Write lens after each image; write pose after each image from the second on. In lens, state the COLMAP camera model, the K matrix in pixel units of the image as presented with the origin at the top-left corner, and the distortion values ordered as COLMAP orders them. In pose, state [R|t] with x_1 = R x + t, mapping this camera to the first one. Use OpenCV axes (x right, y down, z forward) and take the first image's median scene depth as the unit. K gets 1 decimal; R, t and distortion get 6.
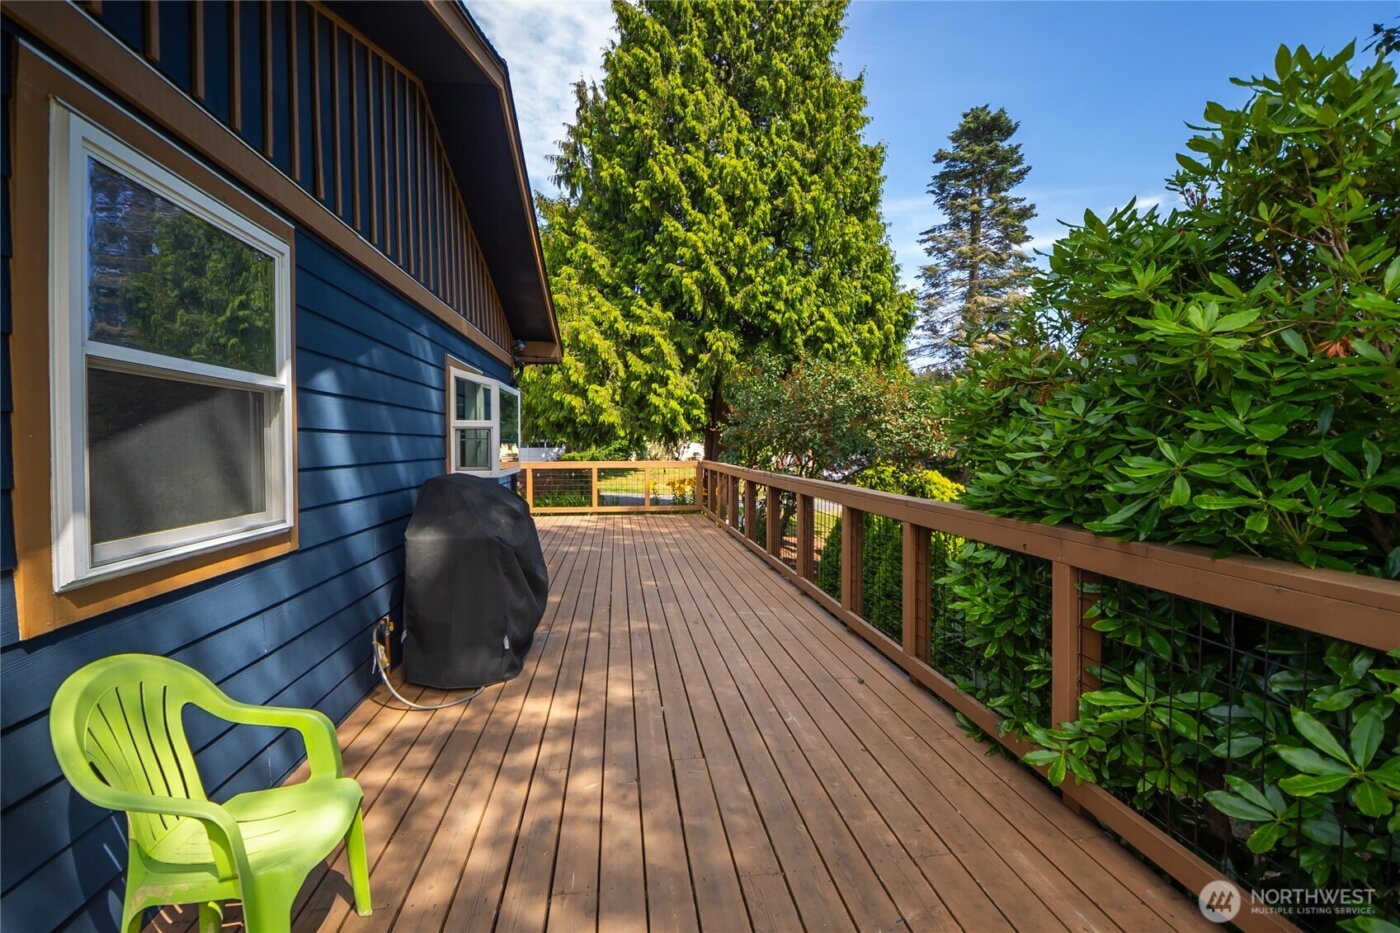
lens RADIAL K [[657.5, 0, 687.0], [0, 657.5, 456.6], [0, 0, 1]] dist [0.000393, -0.013402]
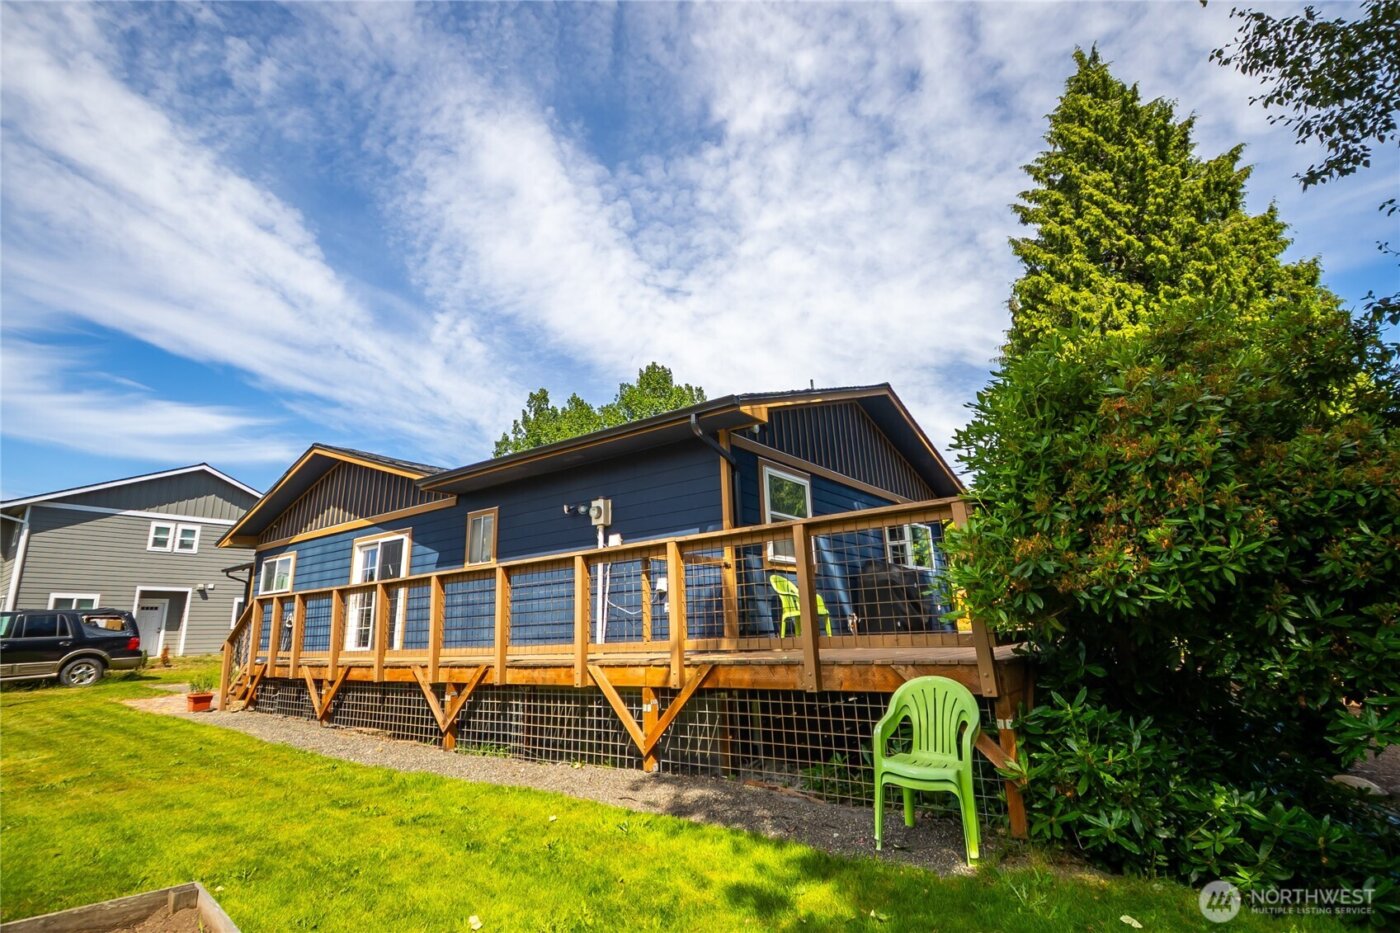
lens RADIAL K [[657.5, 0, 687.0], [0, 657.5, 456.6], [0, 0, 1]] dist [0.000393, -0.013402]
pose [[0.709509, -0.202283, -0.675040, 0.283998], [0.013909, 0.961749, -0.273578, 0.107235], [0.704560, 0.184717, 0.685183, -0.401291]]
